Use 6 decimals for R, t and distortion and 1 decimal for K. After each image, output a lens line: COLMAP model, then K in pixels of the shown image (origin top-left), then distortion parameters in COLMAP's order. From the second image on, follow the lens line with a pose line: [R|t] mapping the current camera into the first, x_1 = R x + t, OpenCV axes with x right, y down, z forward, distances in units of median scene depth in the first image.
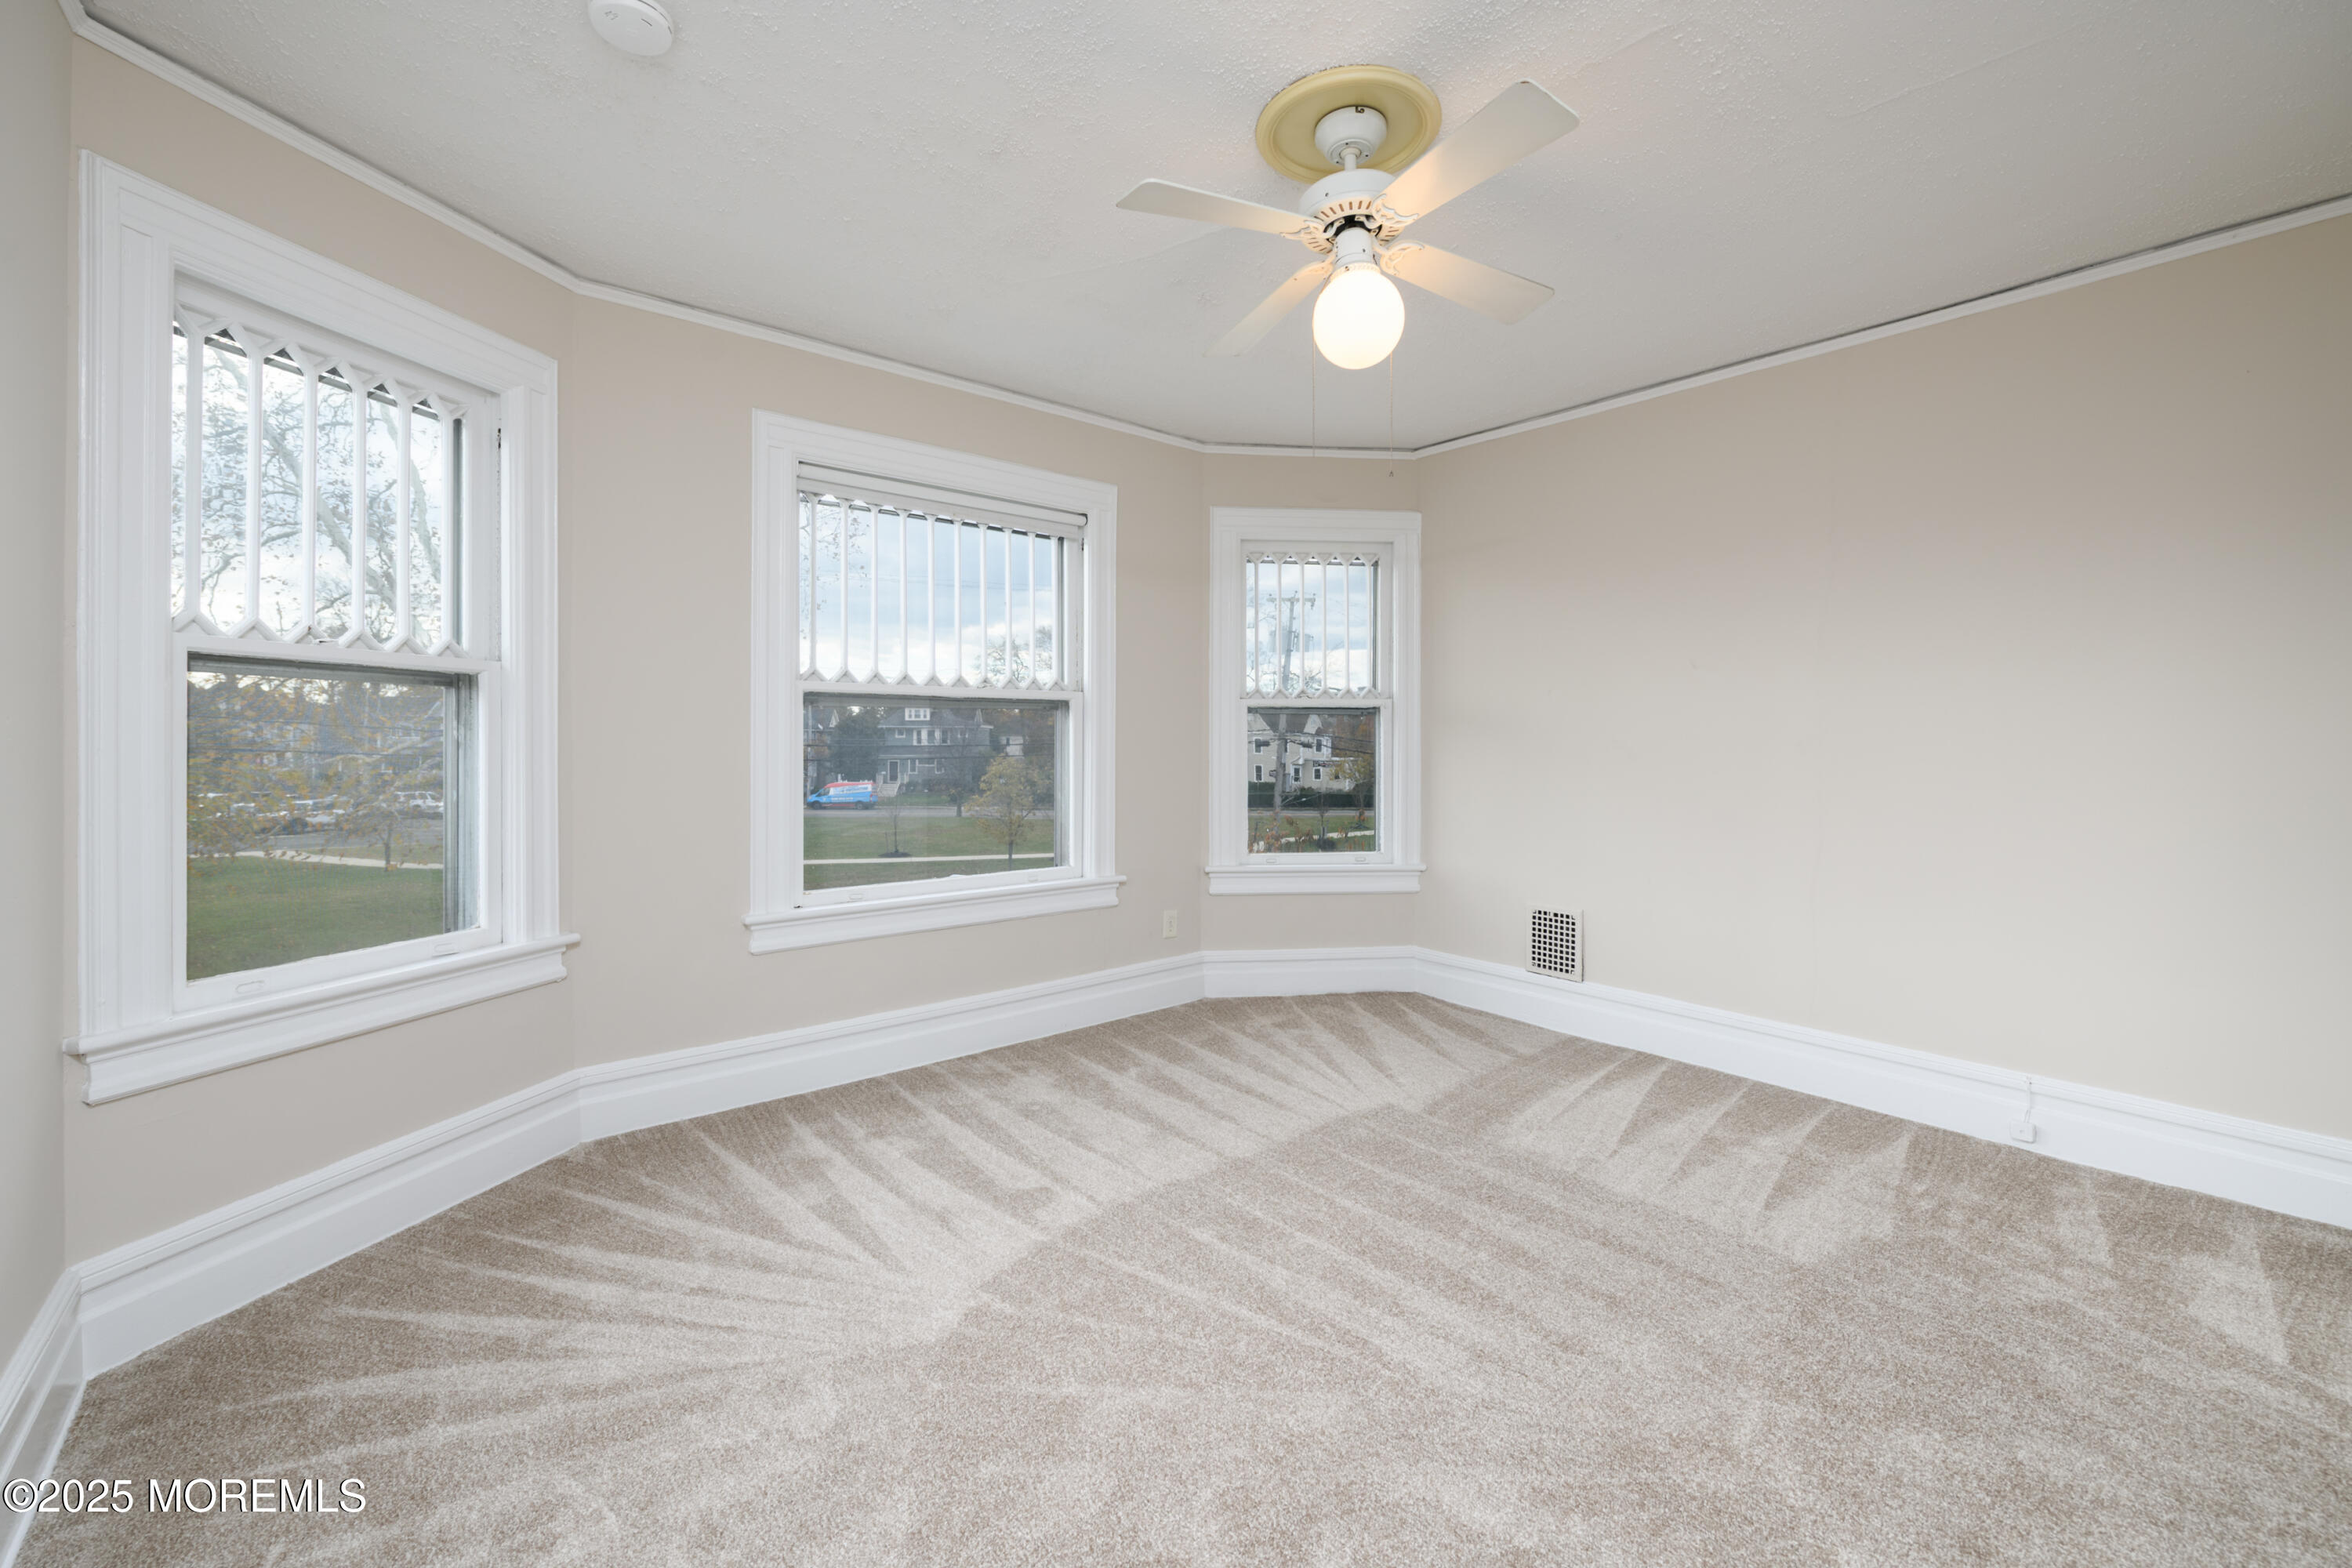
lens RADIAL K [[963.1, 0, 1177.5], [0, 963.1, 741.6], [0, 0, 1]] dist [0.001876, -0.000016]
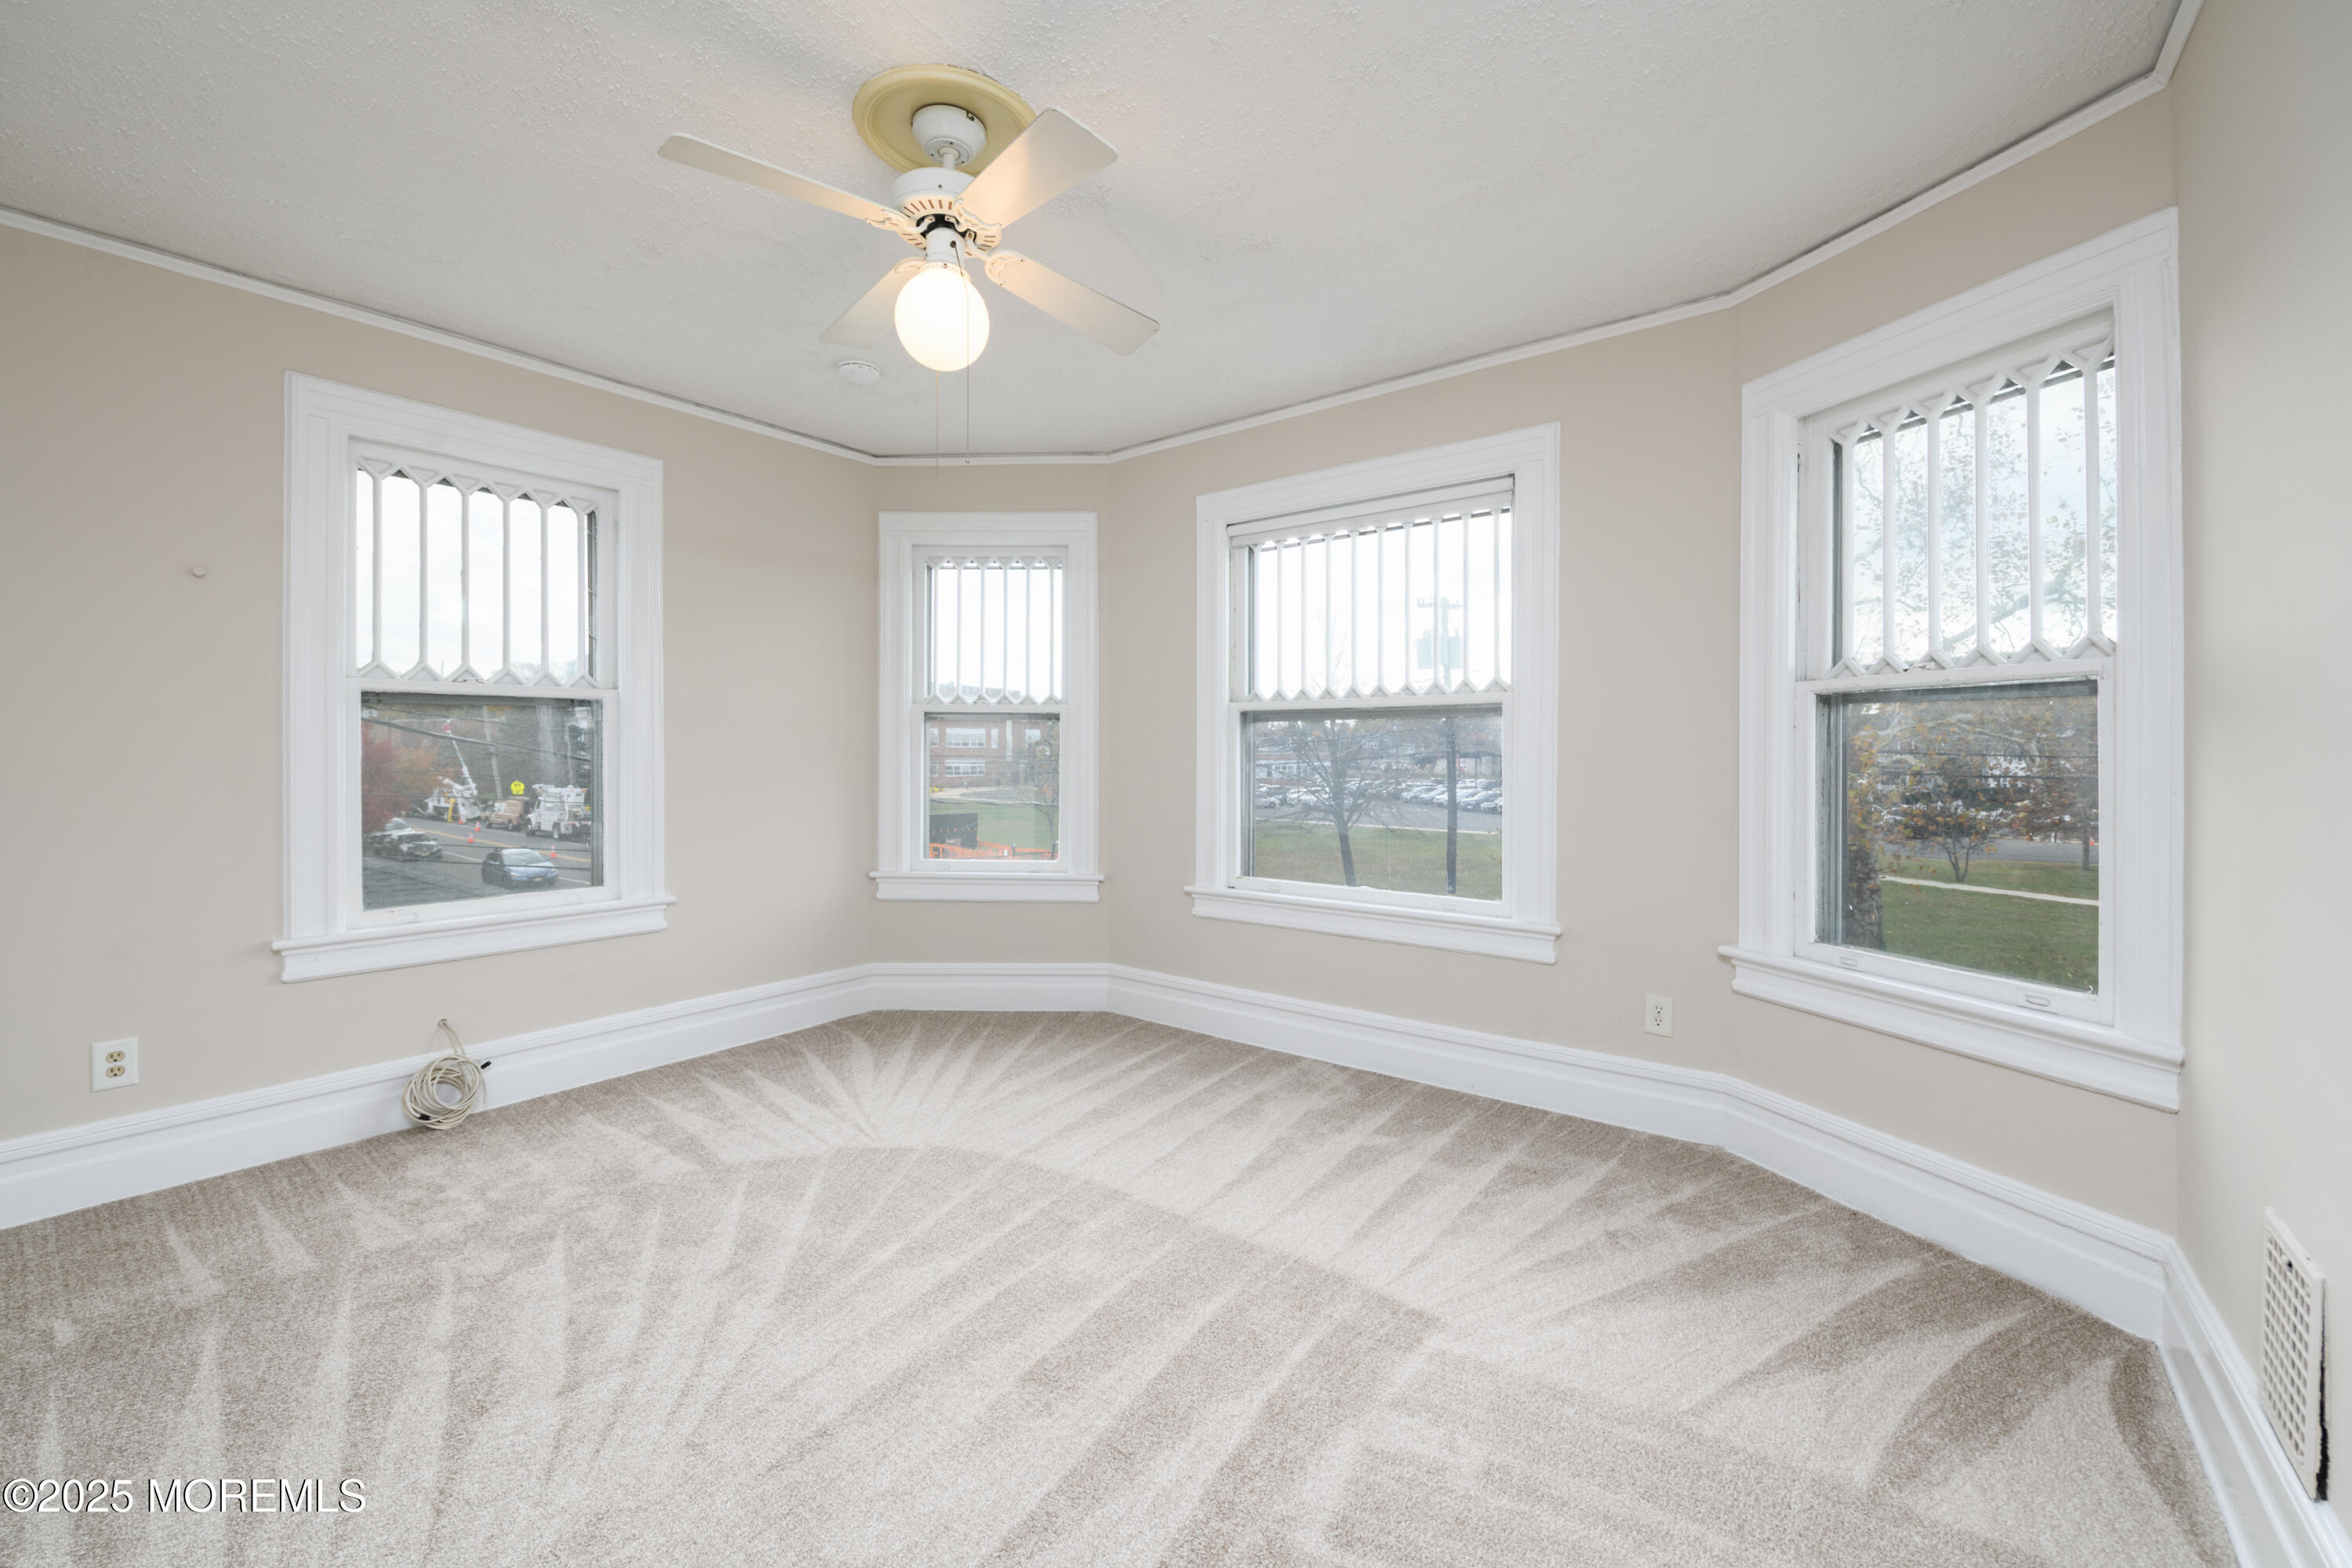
lens RADIAL K [[940.6, 0, 1149.2], [0, 940.6, 770.6], [0, 0, 1]] dist [0.080938, -0.000120]
pose [[0.191162, 0.007333, -0.981531, 0.711312], [0.004454, 0.999955, 0.008338, 0.010203], [0.981548, -0.005966, 0.191121, 0.616440]]
